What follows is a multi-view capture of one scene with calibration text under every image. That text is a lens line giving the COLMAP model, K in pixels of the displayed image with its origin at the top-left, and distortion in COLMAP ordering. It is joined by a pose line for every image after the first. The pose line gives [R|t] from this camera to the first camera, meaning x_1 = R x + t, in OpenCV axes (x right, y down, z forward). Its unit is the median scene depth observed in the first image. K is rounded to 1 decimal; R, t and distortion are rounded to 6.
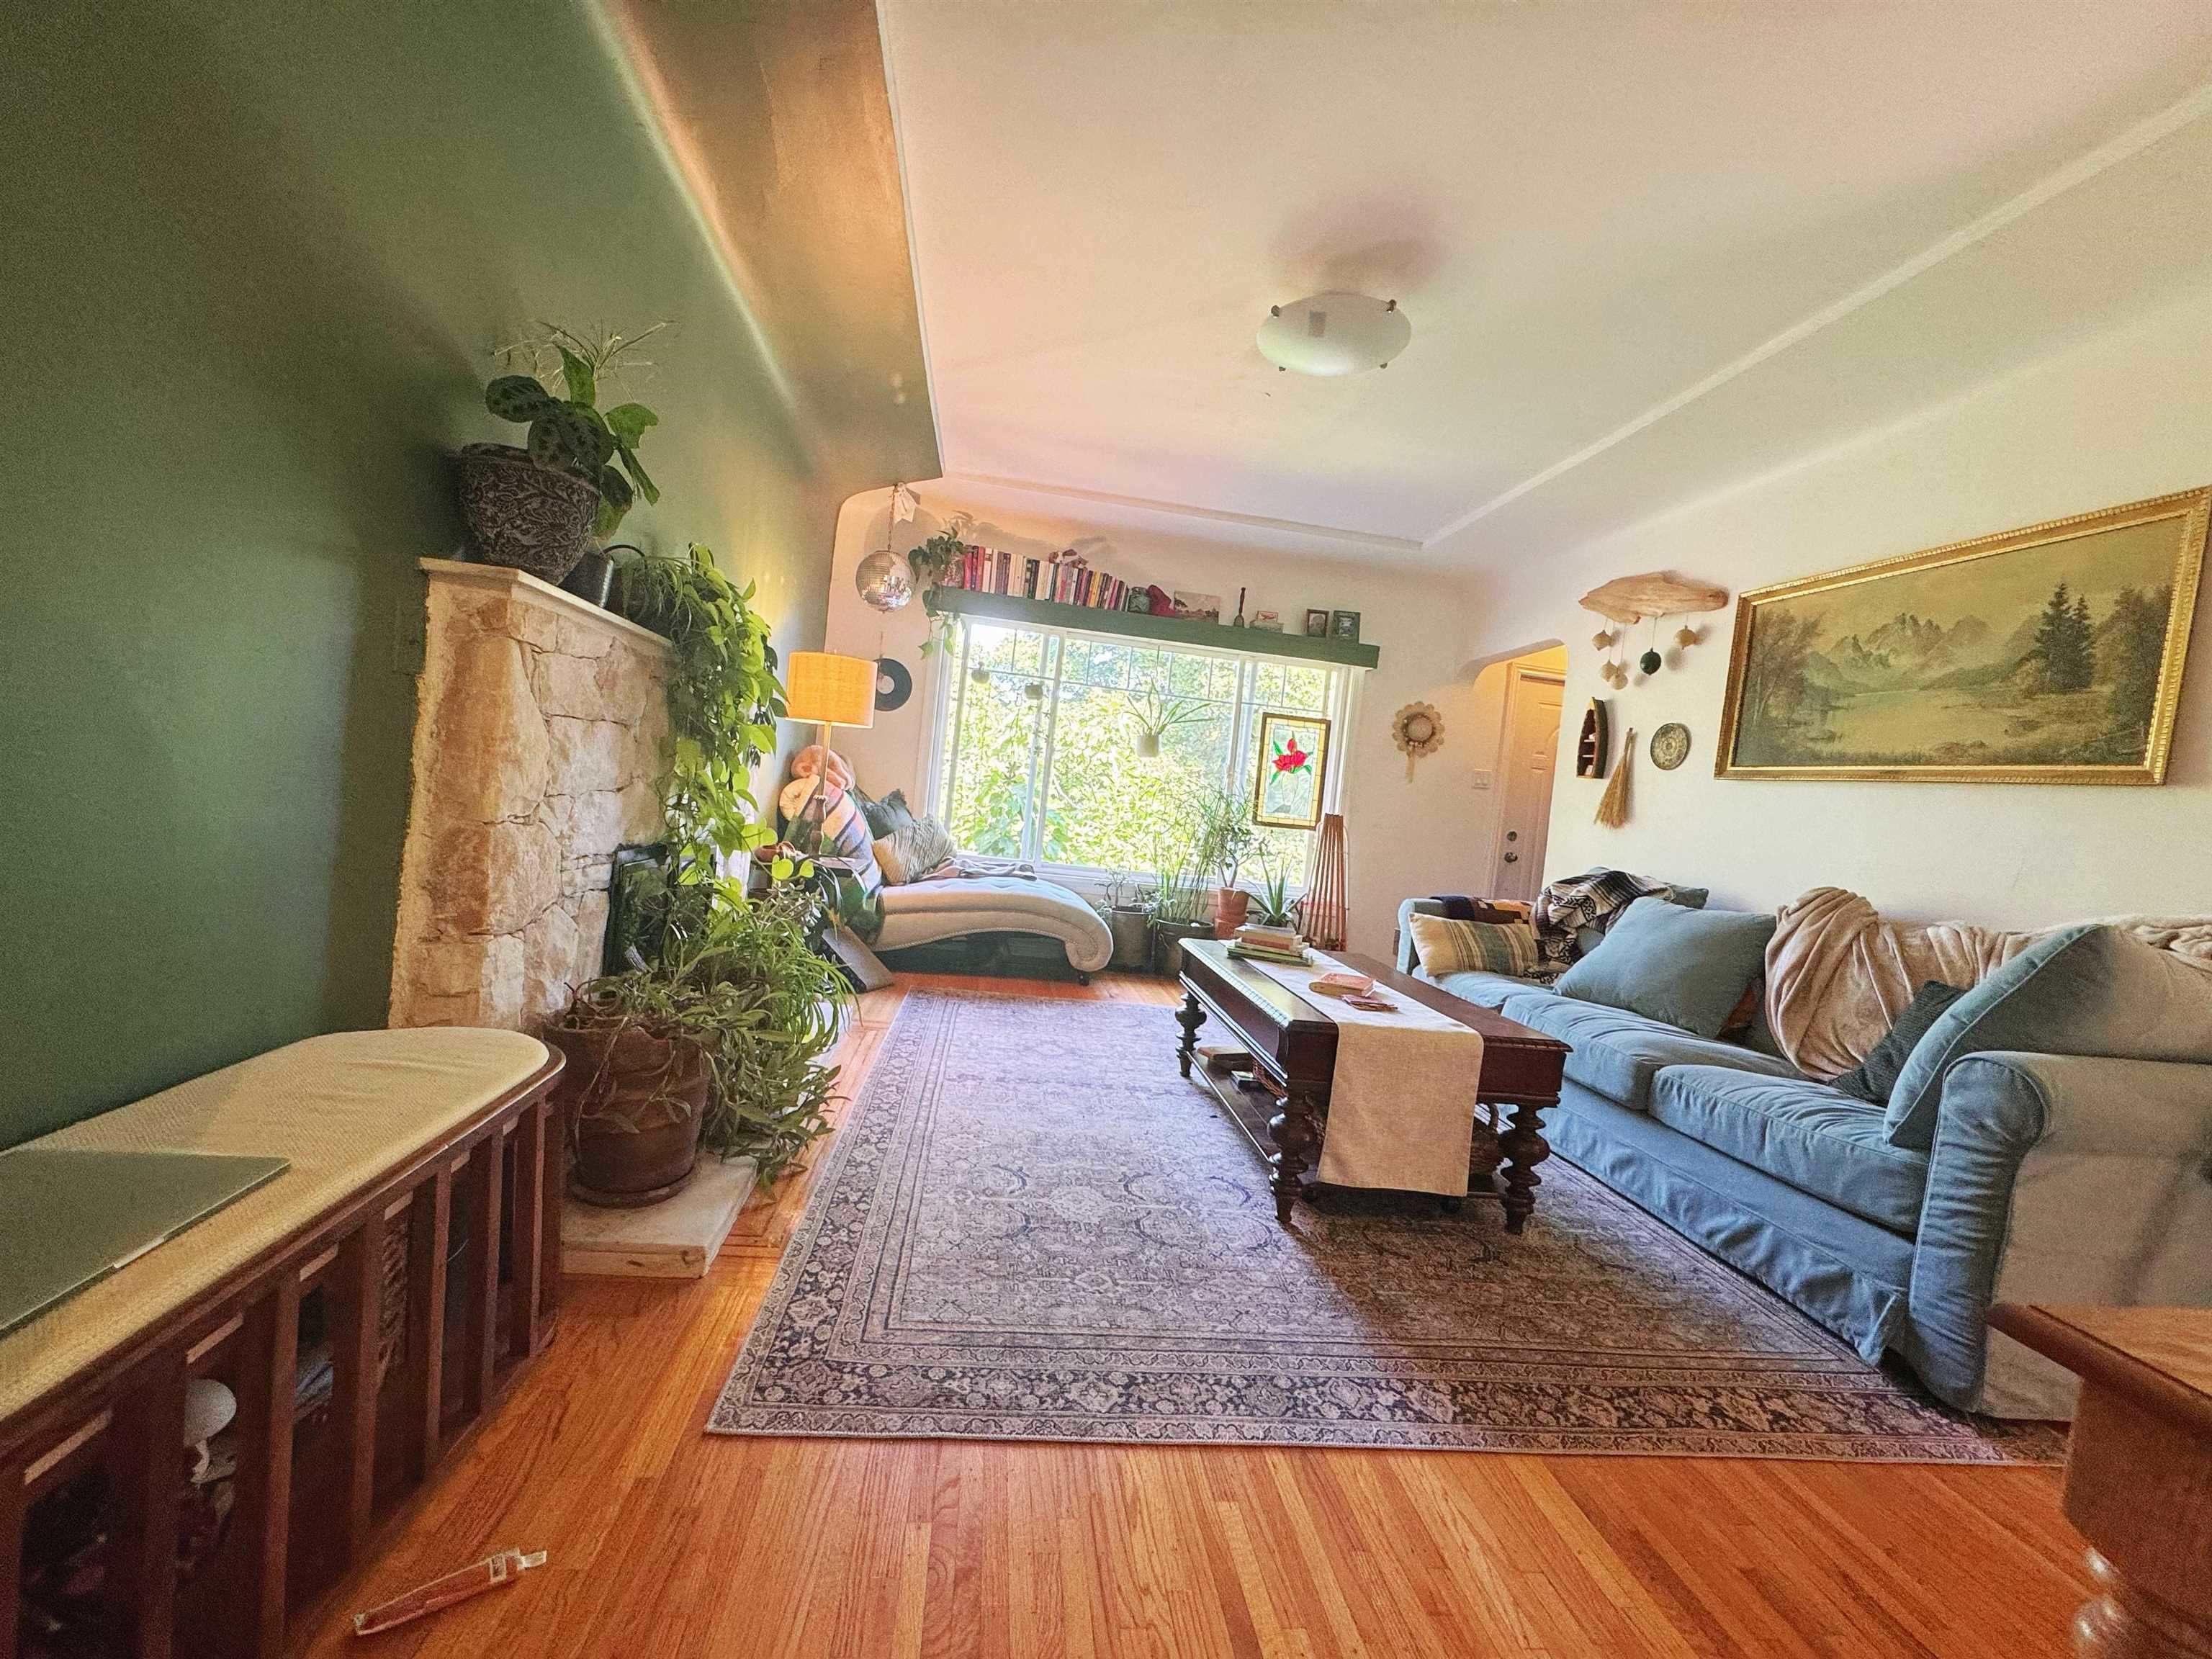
lens RADIAL K [[883.0, 0, 1104.6], [0, 883.0, 831.8], [0, 0, 1]] dist [-0.001725, -0.000095]
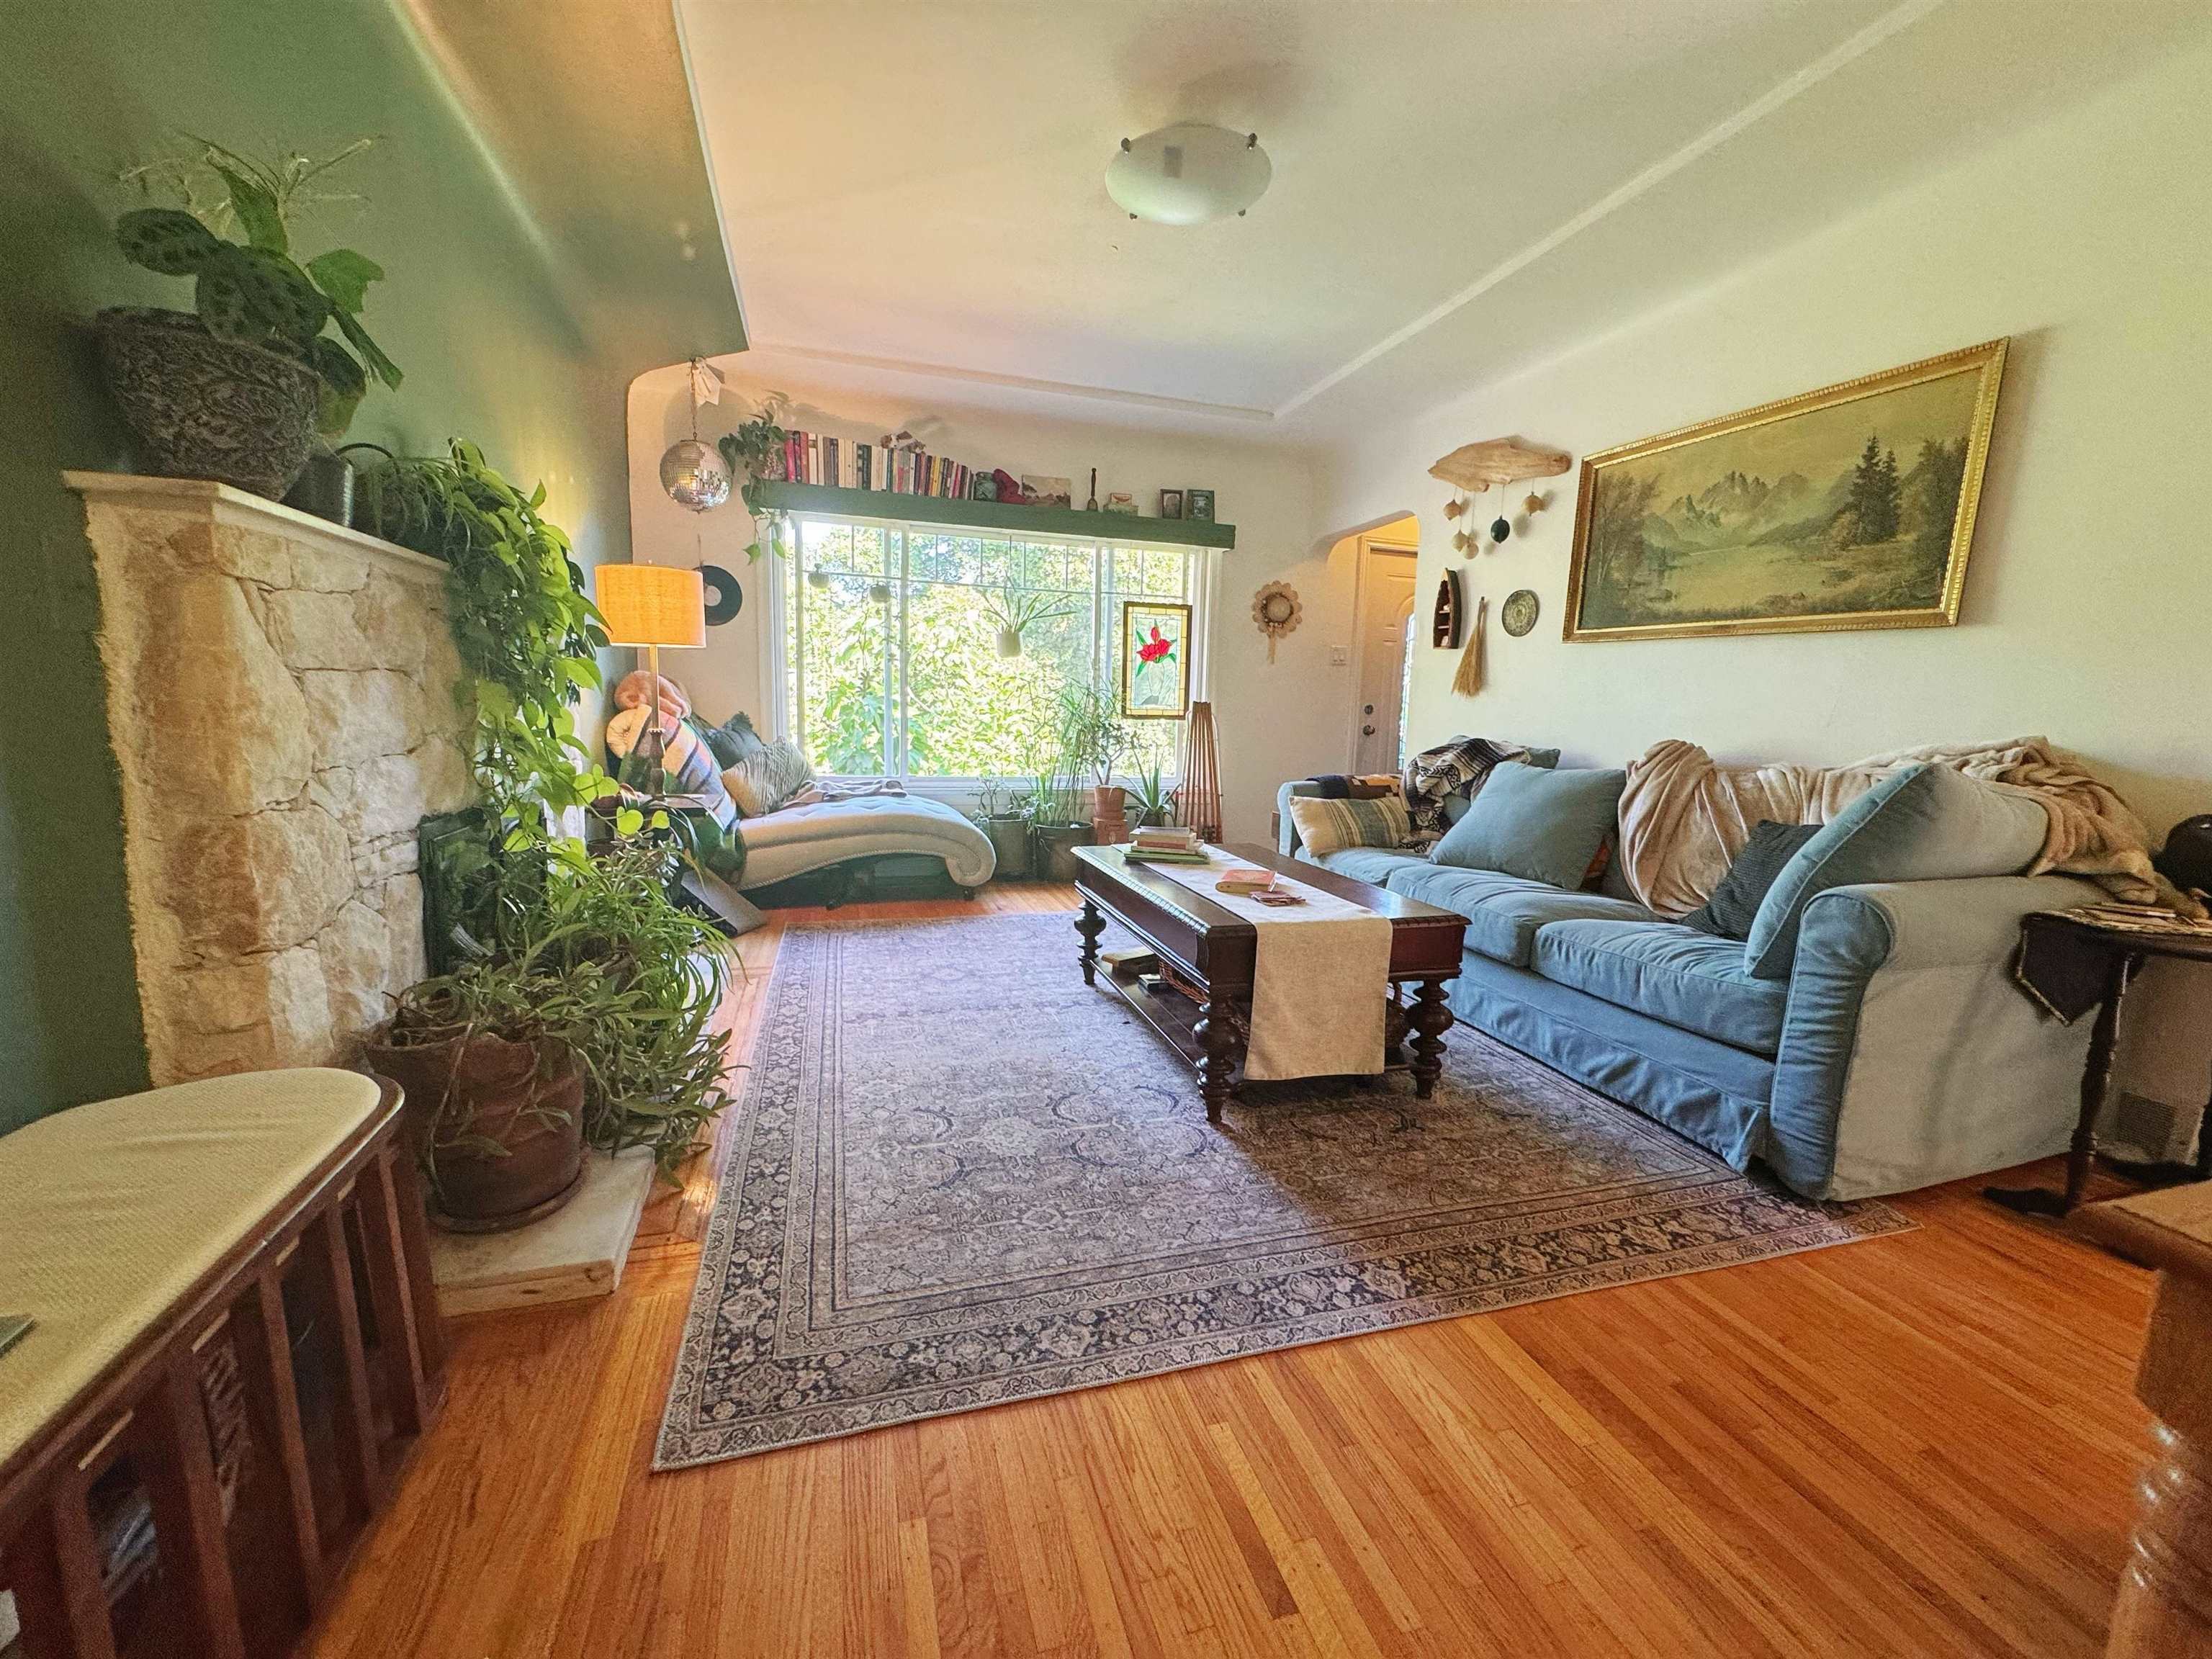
lens RADIAL K [[883.0, 0, 1104.6], [0, 883.0, 831.8], [0, 0, 1]] dist [-0.001725, -0.000095]
pose [[0.982813, -0.100397, 0.154916, -0.044126], [0.081171, 0.988728, 0.125811, -0.023816], [-0.165801, -0.111074, 0.979884, 0.069070]]
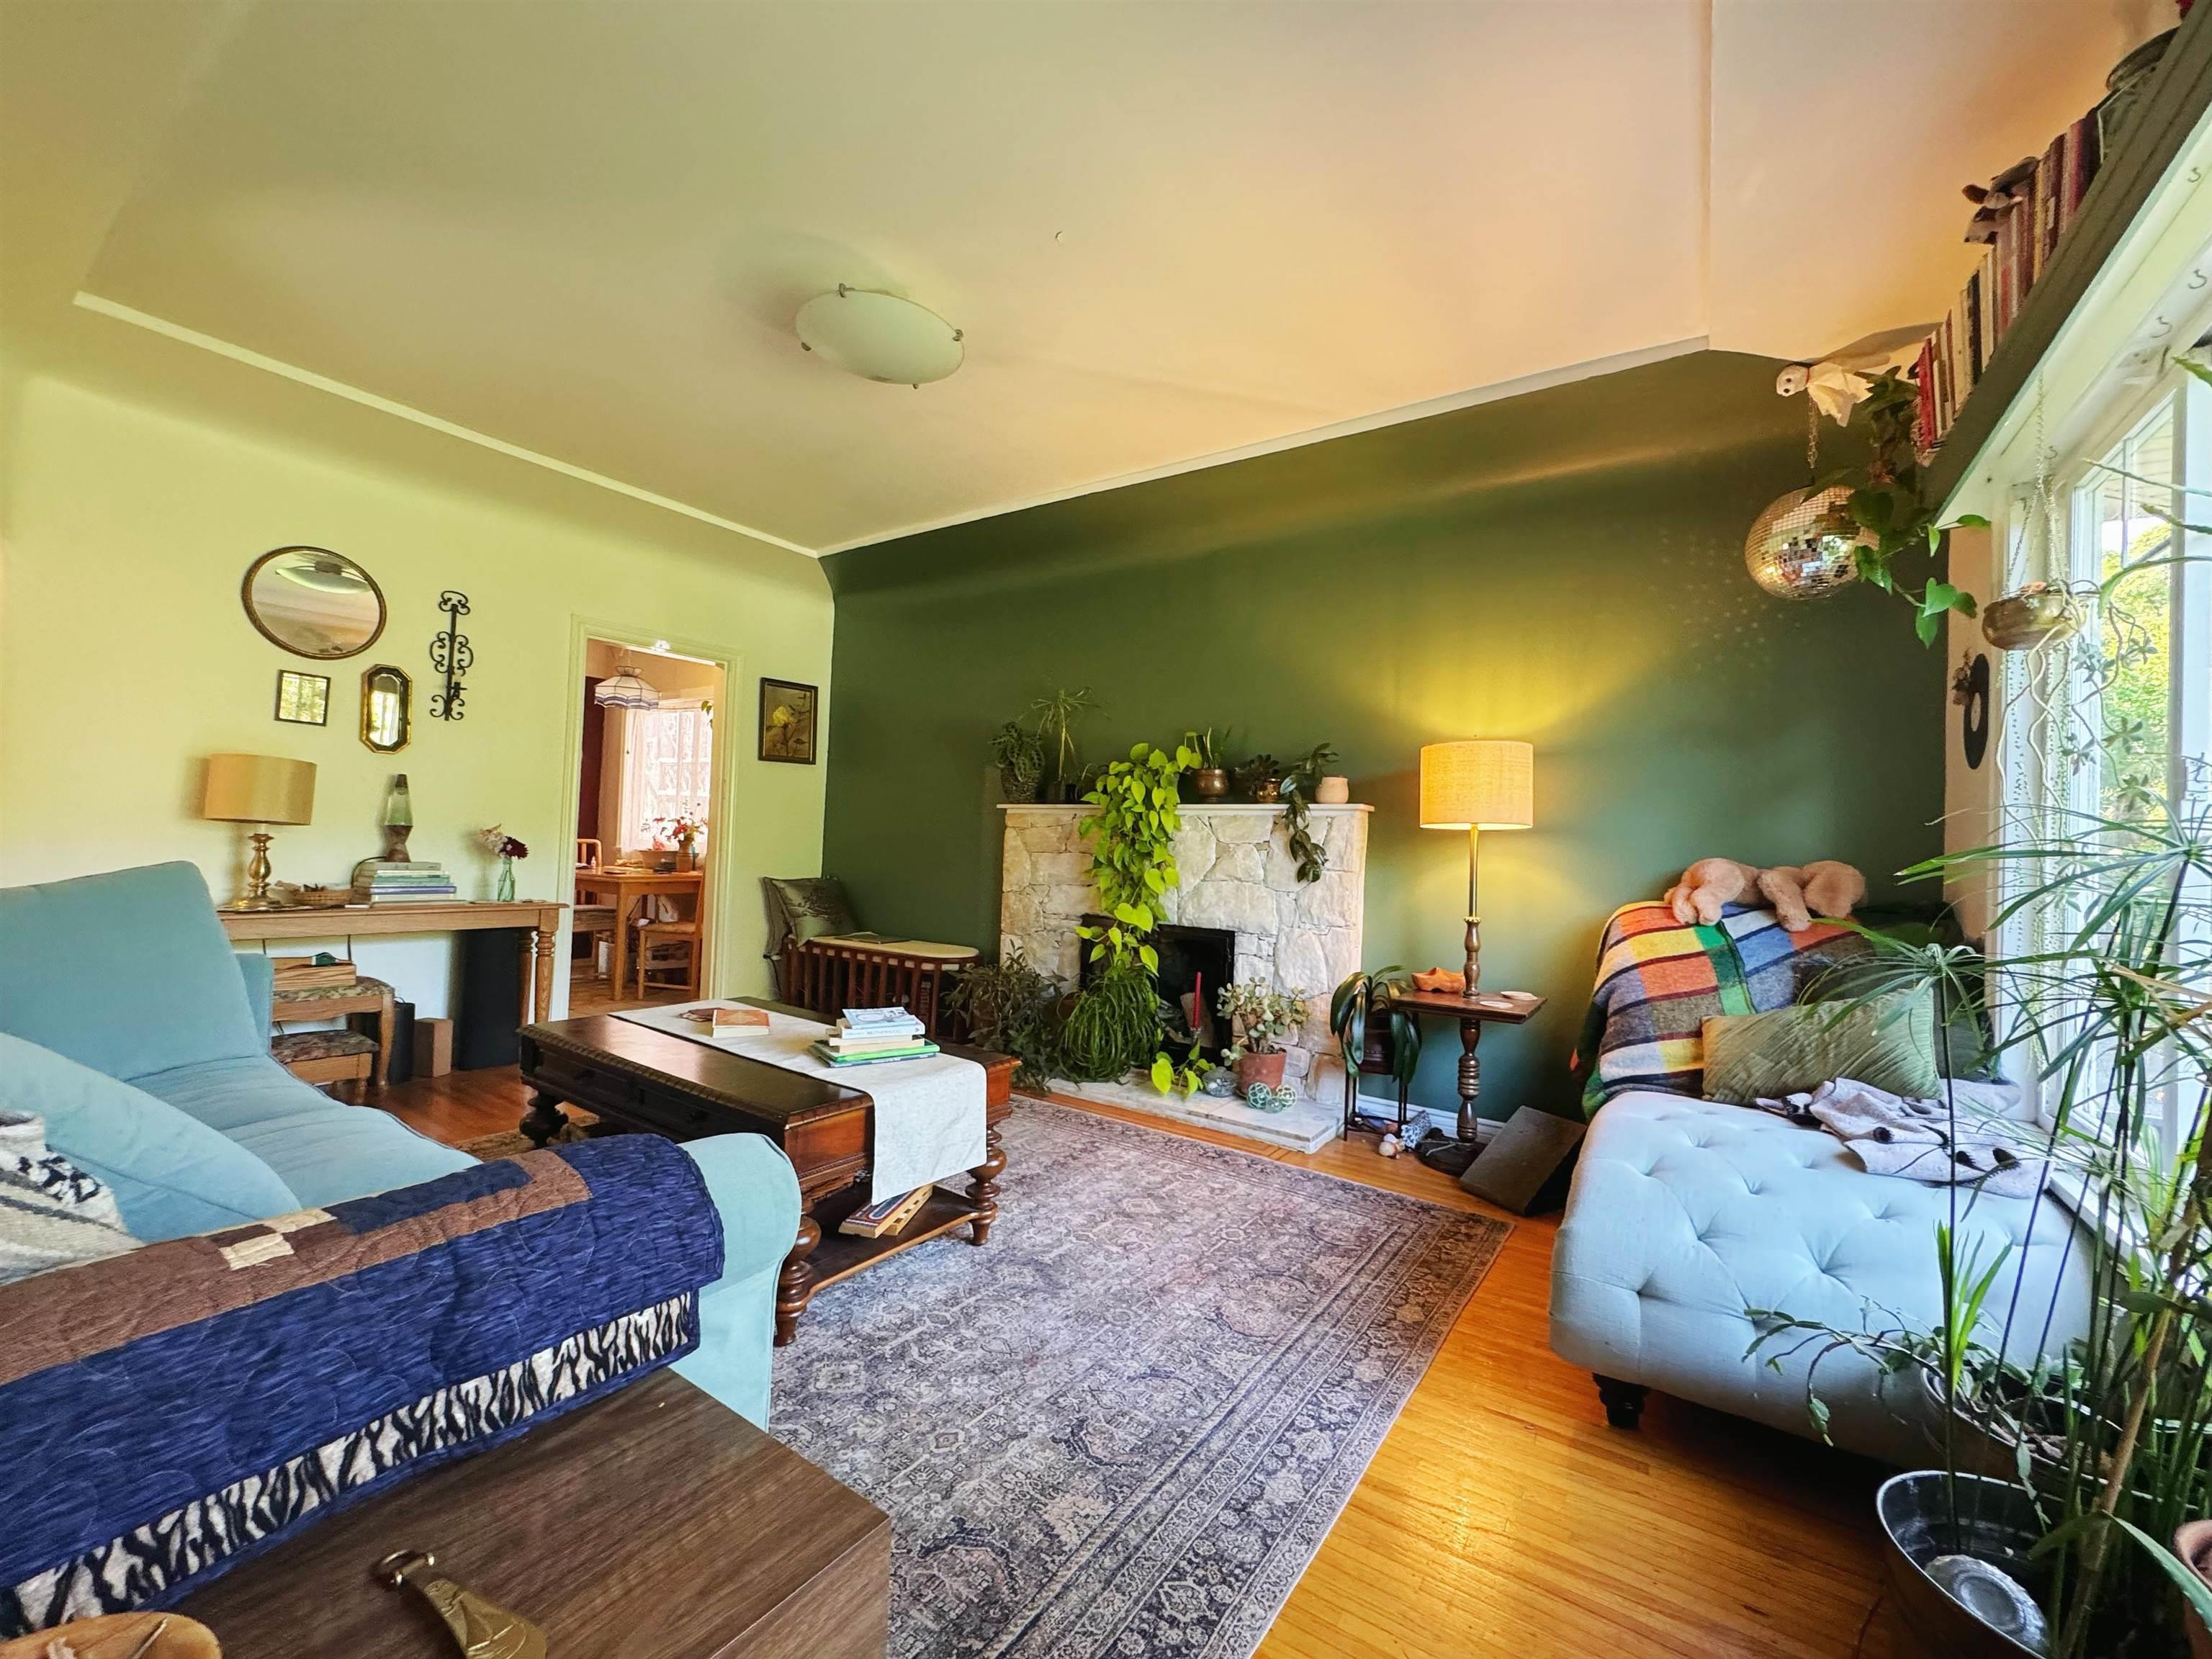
lens RADIAL K [[883.0, 0, 1104.6], [0, 883.0, 831.8], [0, 0, 1]] dist [-0.001725, -0.000095]
pose [[-0.658428, -0.142448, -0.739041, 0.912948], [-0.129276, 0.988738, -0.075402, -0.024310], [0.741458, 0.045893, -0.669428, 2.334521]]
